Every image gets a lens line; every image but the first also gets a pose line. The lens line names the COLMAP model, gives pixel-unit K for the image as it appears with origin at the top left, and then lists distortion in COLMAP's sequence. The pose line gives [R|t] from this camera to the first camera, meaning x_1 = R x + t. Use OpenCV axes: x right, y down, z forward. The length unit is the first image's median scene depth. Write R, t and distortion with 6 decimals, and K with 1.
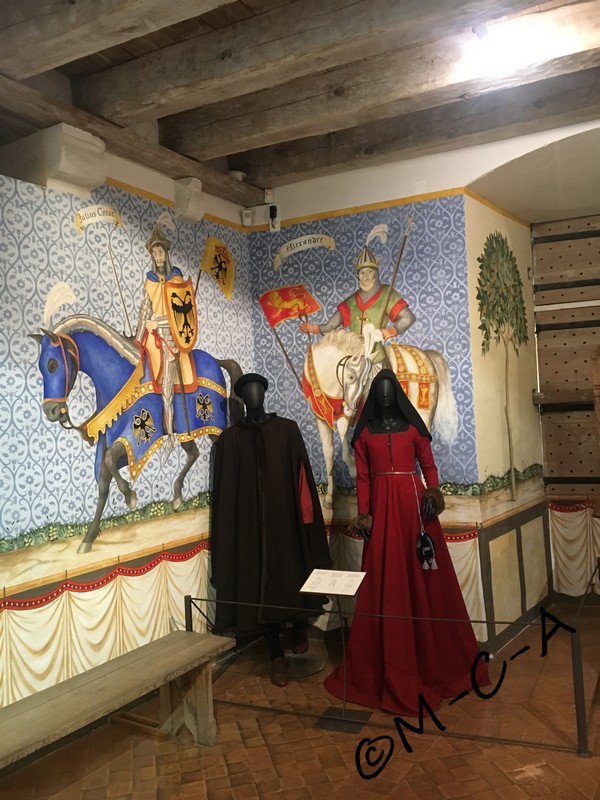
lens RADIAL K [[668.9, 0, 300.0], [0, 668.9, 400.0], [0, 0, 1]] dist [0.088319, -0.124509]
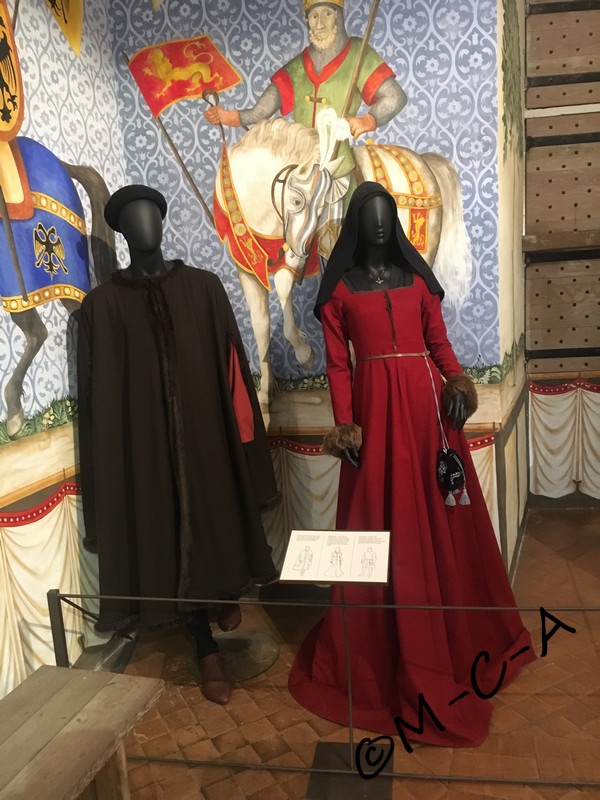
lens RADIAL K [[668.9, 0, 300.0], [0, 668.9, 400.0], [0, 0, 1]] dist [0.088319, -0.124509]
pose [[0.968565, -0.054170, 0.242791, -0.083703], [0.009193, 0.983130, 0.182678, 0.032910], [-0.248591, -0.174704, 0.952723, 0.389232]]
